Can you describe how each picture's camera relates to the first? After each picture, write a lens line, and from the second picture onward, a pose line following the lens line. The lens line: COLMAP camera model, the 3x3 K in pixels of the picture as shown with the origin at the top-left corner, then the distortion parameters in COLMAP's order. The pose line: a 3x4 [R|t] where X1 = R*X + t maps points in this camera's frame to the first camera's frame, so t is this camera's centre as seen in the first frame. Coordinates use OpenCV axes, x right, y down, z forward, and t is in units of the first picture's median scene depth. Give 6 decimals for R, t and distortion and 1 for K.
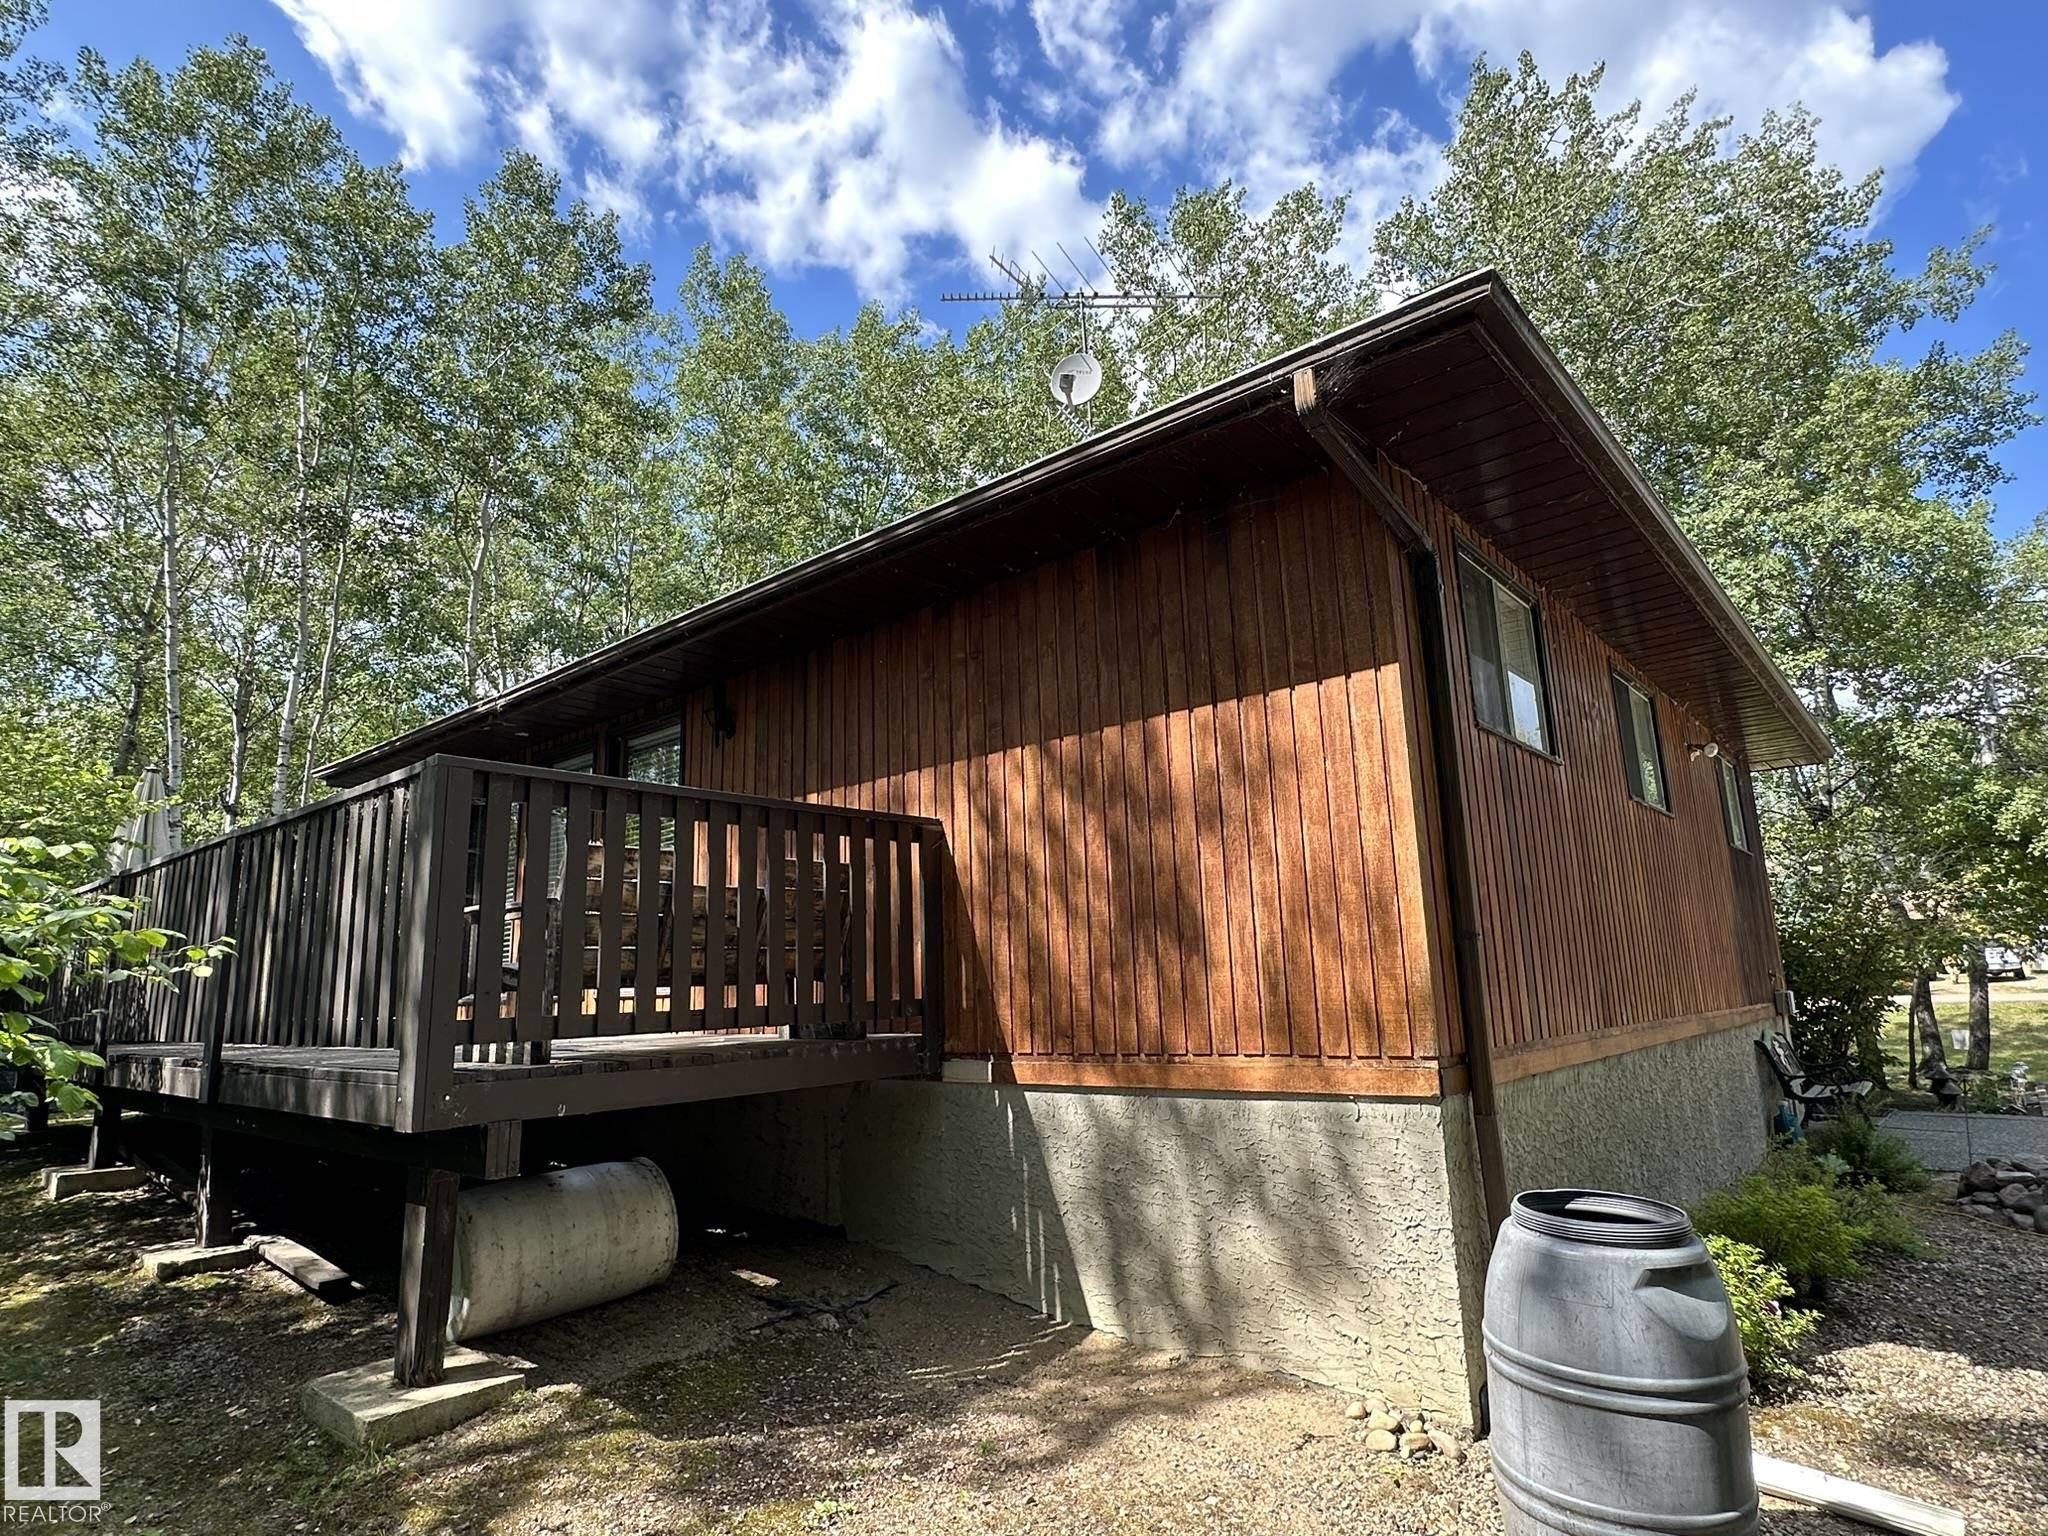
lens RADIAL K [[1115.5, 0, 1030.3], [0, 1115.5, 771.4], [0, 0, 1]] dist [-0.004332, -0.001098]
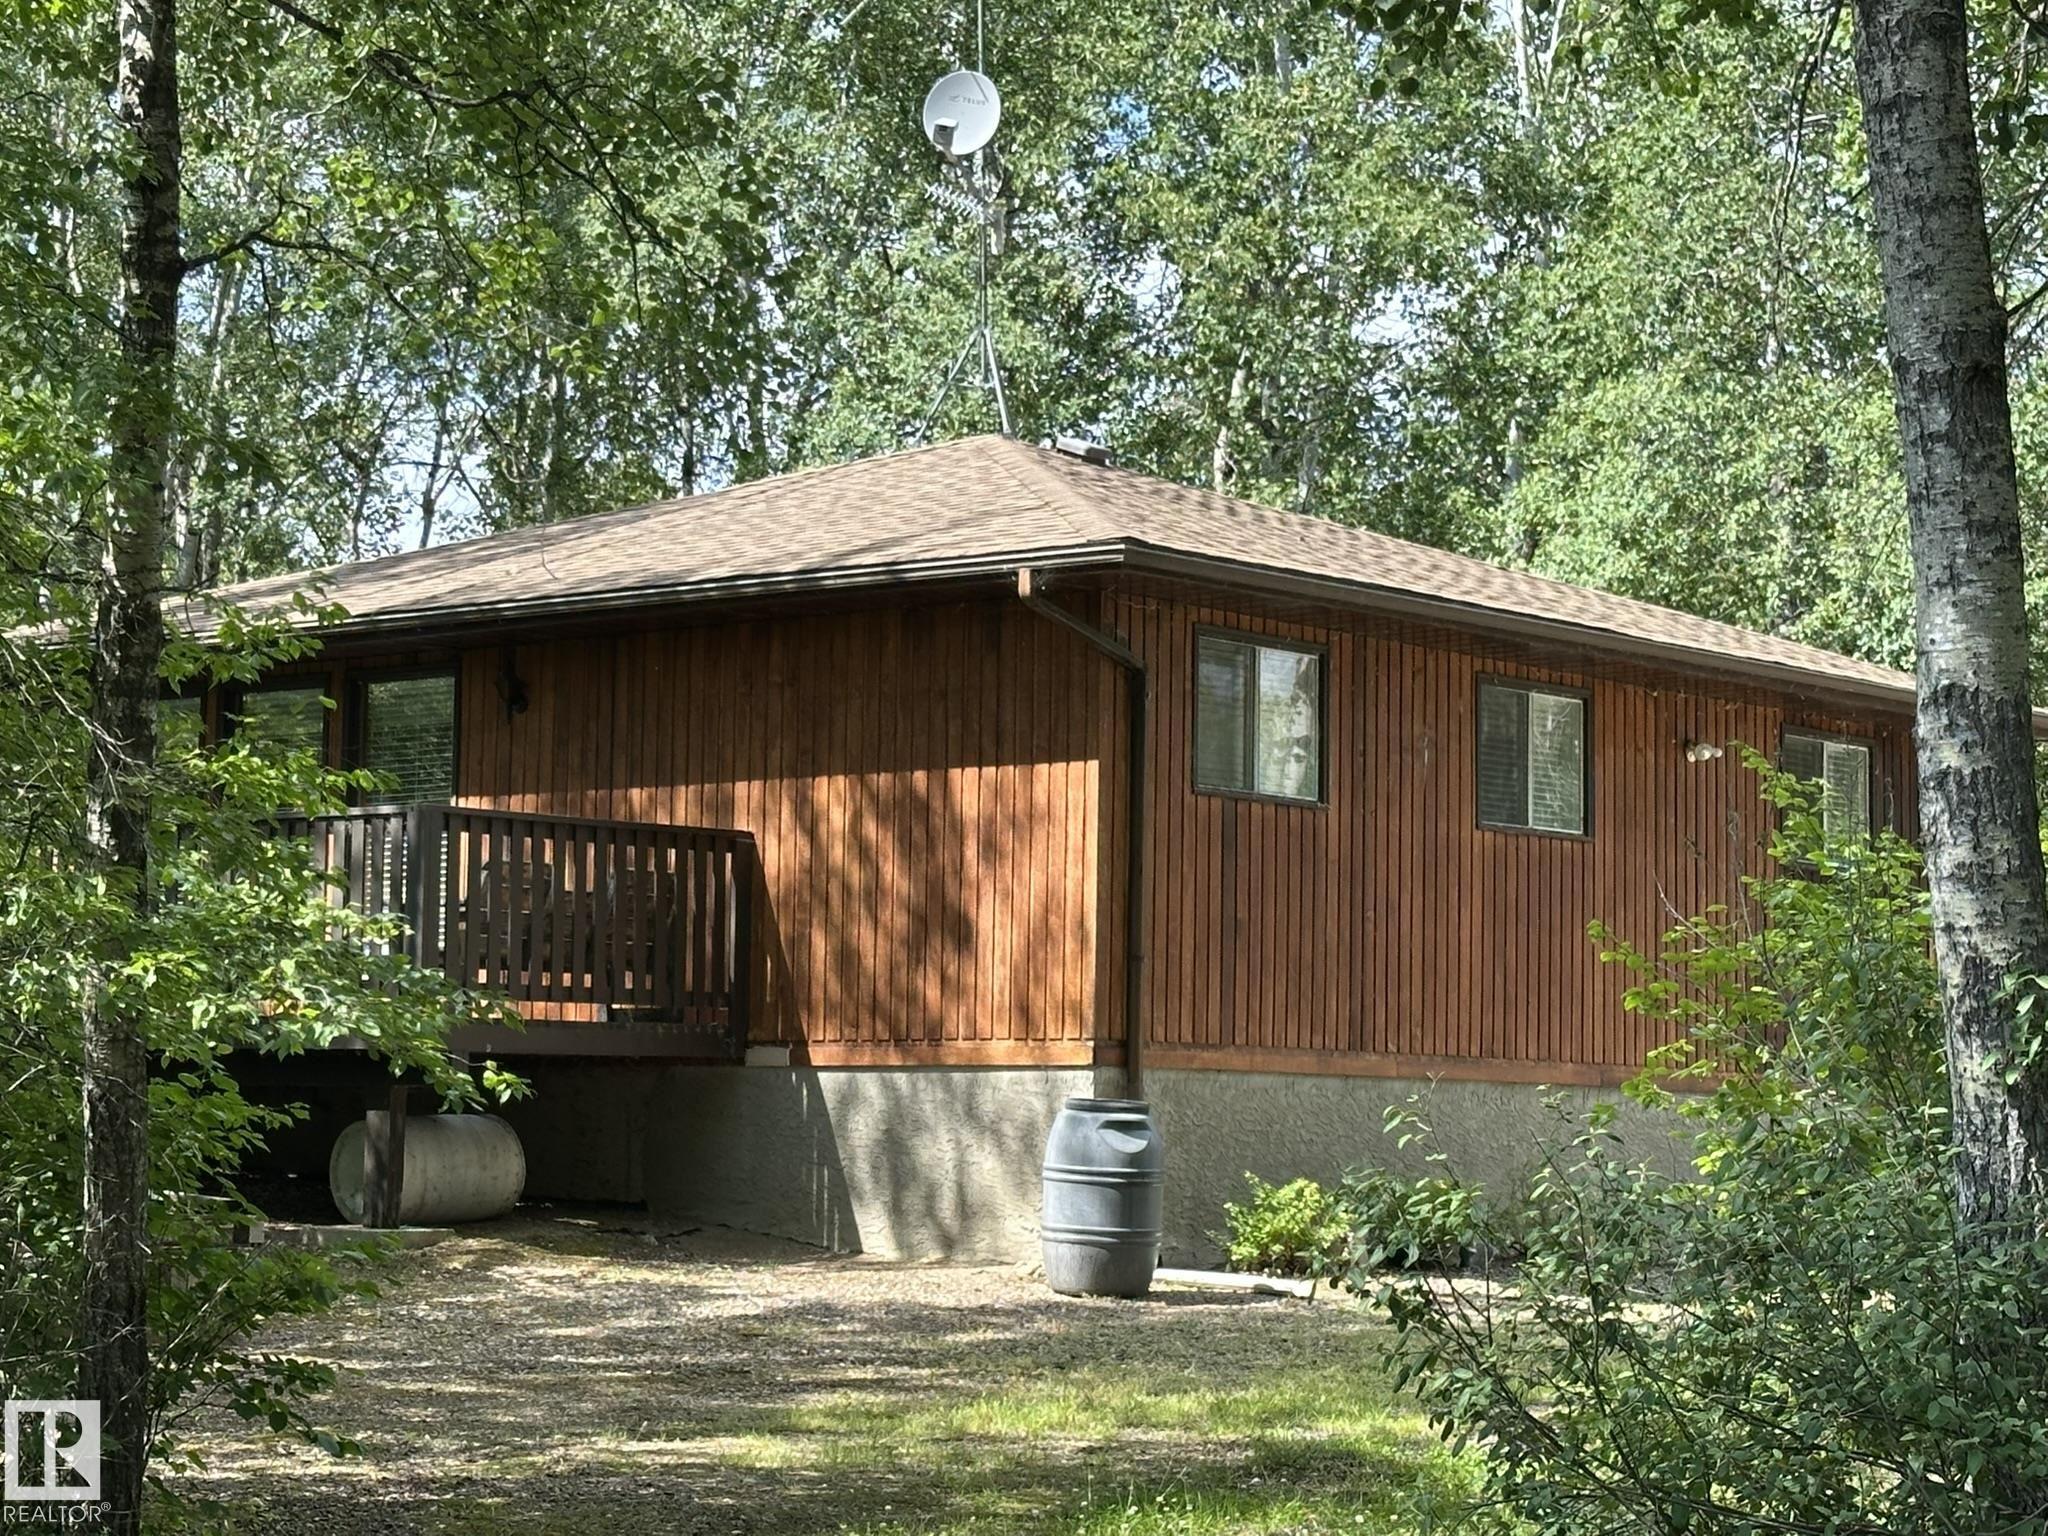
lens RADIAL K [[4462.8, 0, 1024.0], [0, 4462.8, 768.0], [0, 0, 1]] dist [0.020508, 0.137628]
pose [[0.998718, 0.049325, 0.011406, 0.134924], [-0.050292, 0.992468, 0.111704, -0.533915], [-0.005810, -0.112134, 0.993676, -3.421542]]
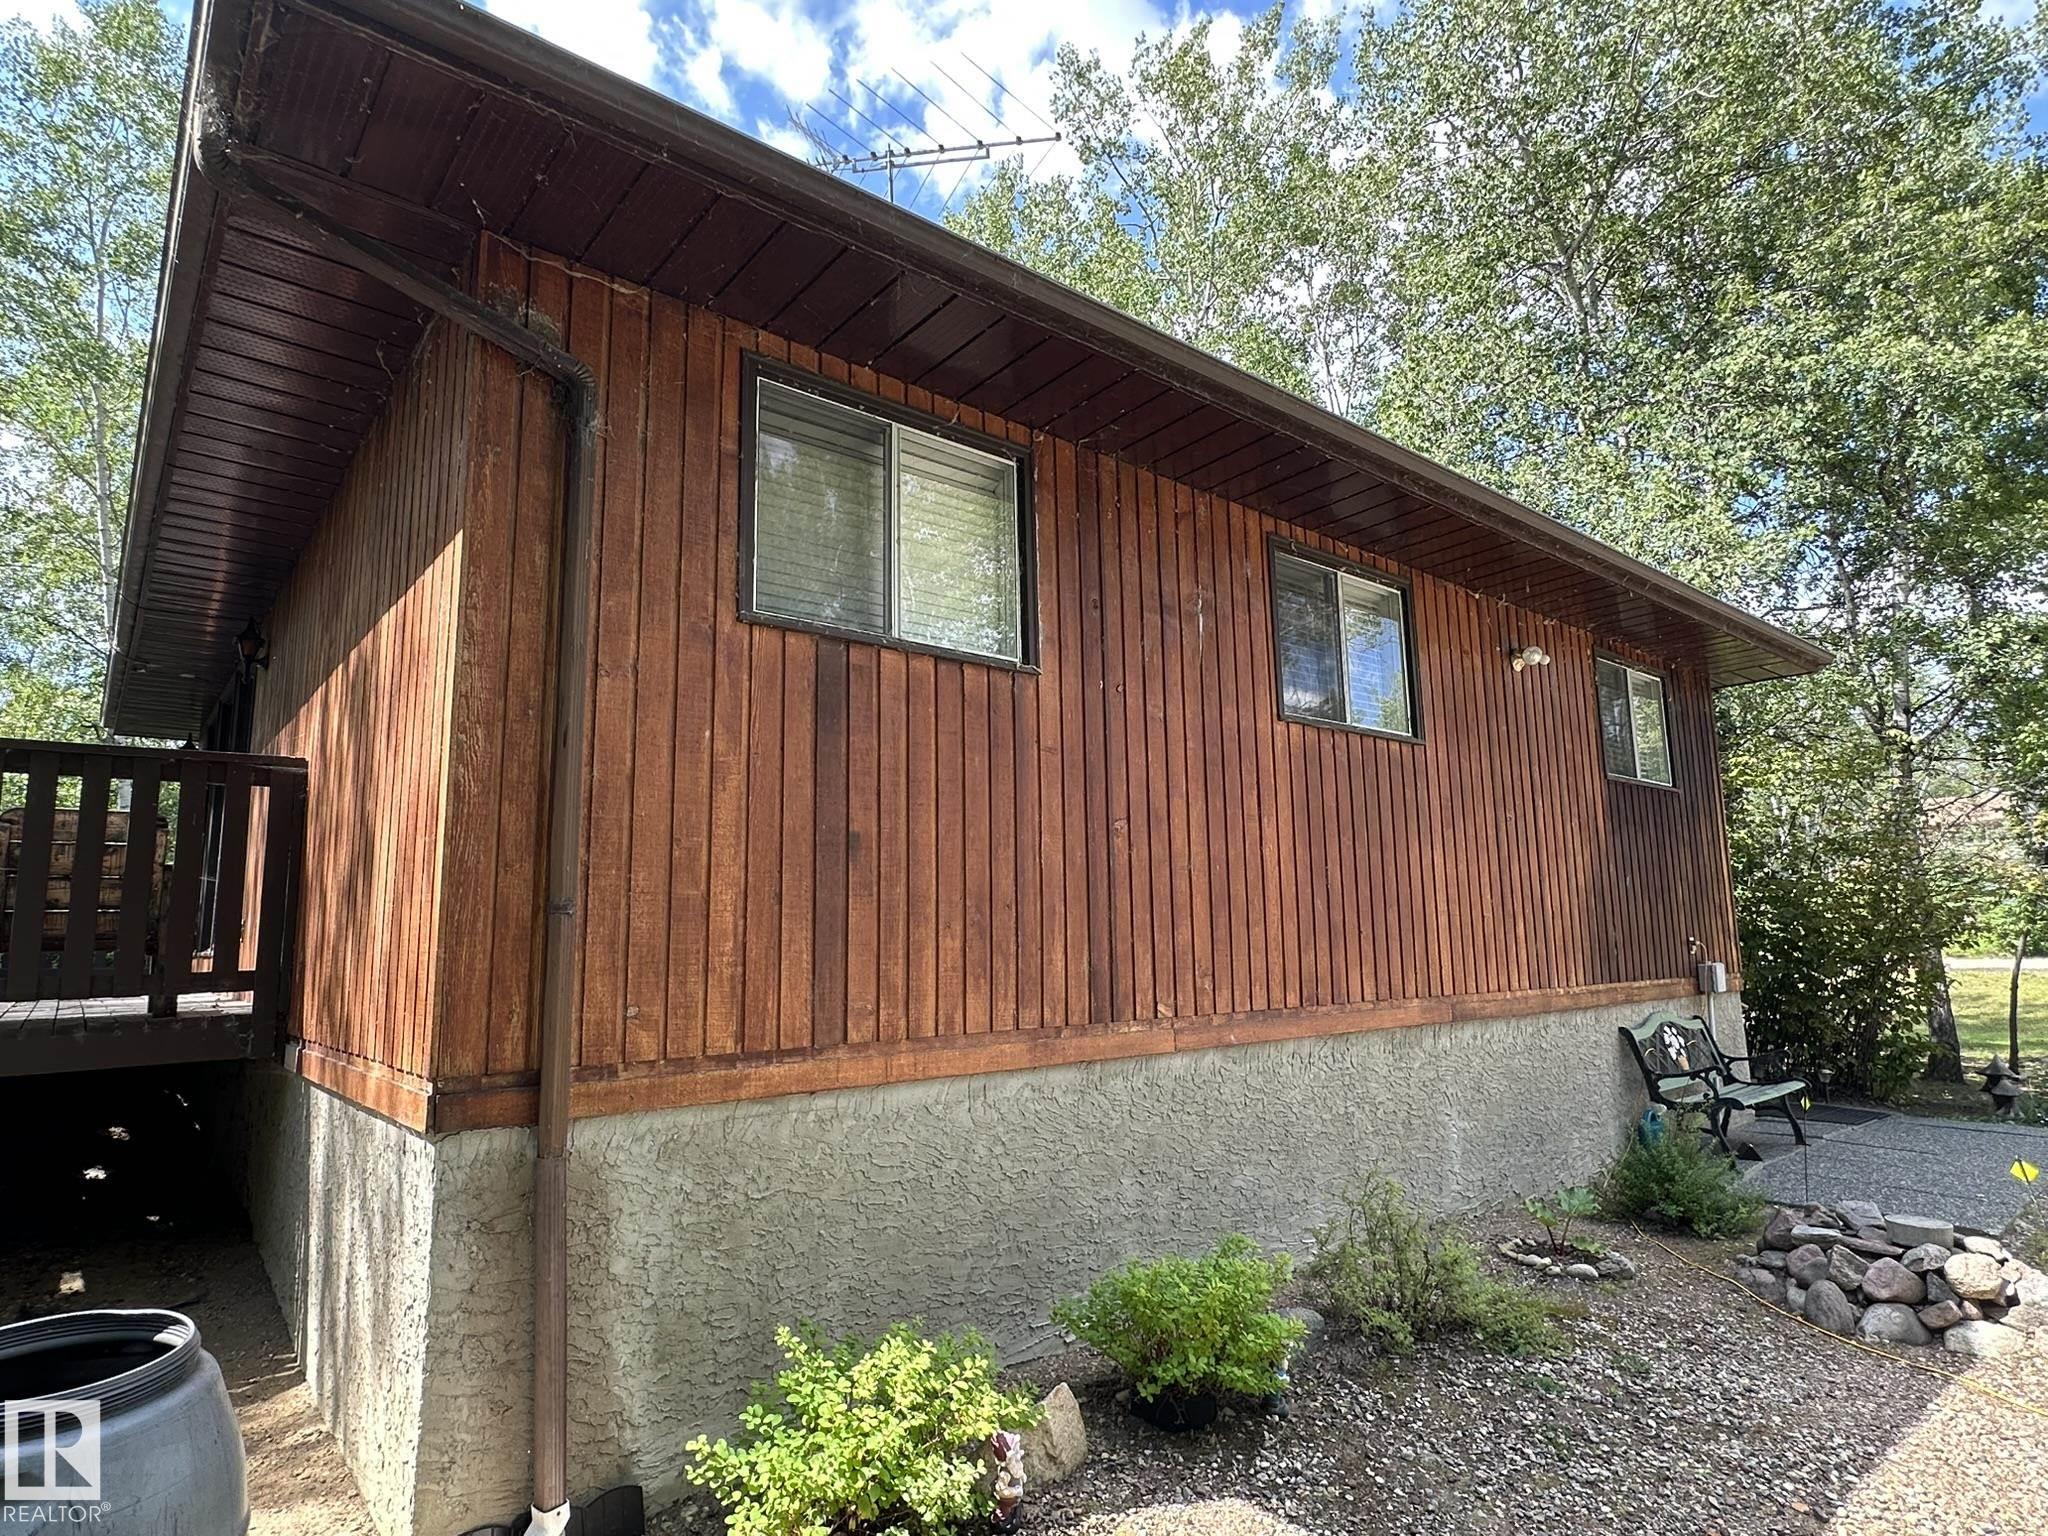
lens RADIAL K [[1138.8, 0, 1030.6], [0, 1138.8, 776.4], [0, 0, 1]] dist [-0.003783, 0.001936]
pose [[0.986523, -0.009954, -0.163318, 0.617587], [0.019327, 0.998249, 0.055899, 0.020615], [0.162476, -0.058302, 0.984989, 0.251748]]
